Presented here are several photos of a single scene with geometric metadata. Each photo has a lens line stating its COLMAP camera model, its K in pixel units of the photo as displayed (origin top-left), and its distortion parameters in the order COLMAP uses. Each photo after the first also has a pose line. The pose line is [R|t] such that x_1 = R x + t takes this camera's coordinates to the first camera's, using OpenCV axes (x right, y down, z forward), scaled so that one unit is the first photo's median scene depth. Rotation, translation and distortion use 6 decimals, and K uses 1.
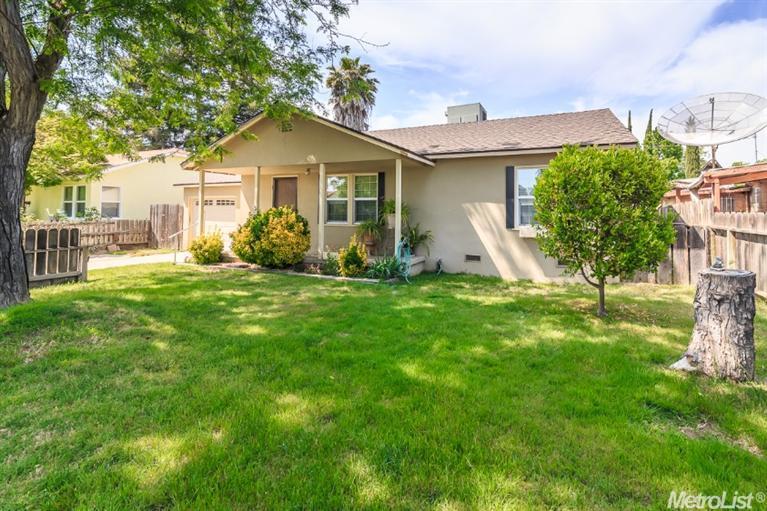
lens RADIAL K [[357.3, 0, 394.7], [0, 357.3, 204.9], [0, 0, 1]] dist [0.004020, -0.000334]
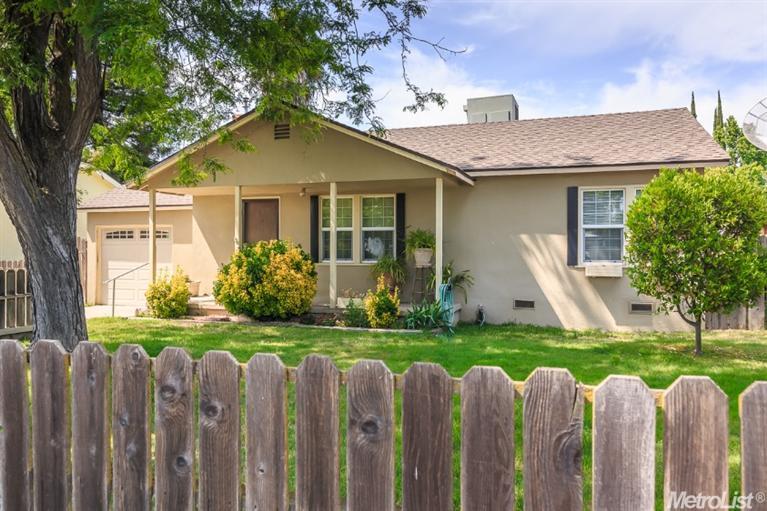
lens RADIAL K [[573.7, 0, 382.1], [0, 573.7, 254.4], [0, 0, 1]] dist [-0.000629, 0.004230]
pose [[0.996120, -0.007099, 0.087720, -0.213086], [0.004433, 0.999523, 0.030552, 0.000204], [-0.087896, -0.030045, 0.995676, -0.231381]]
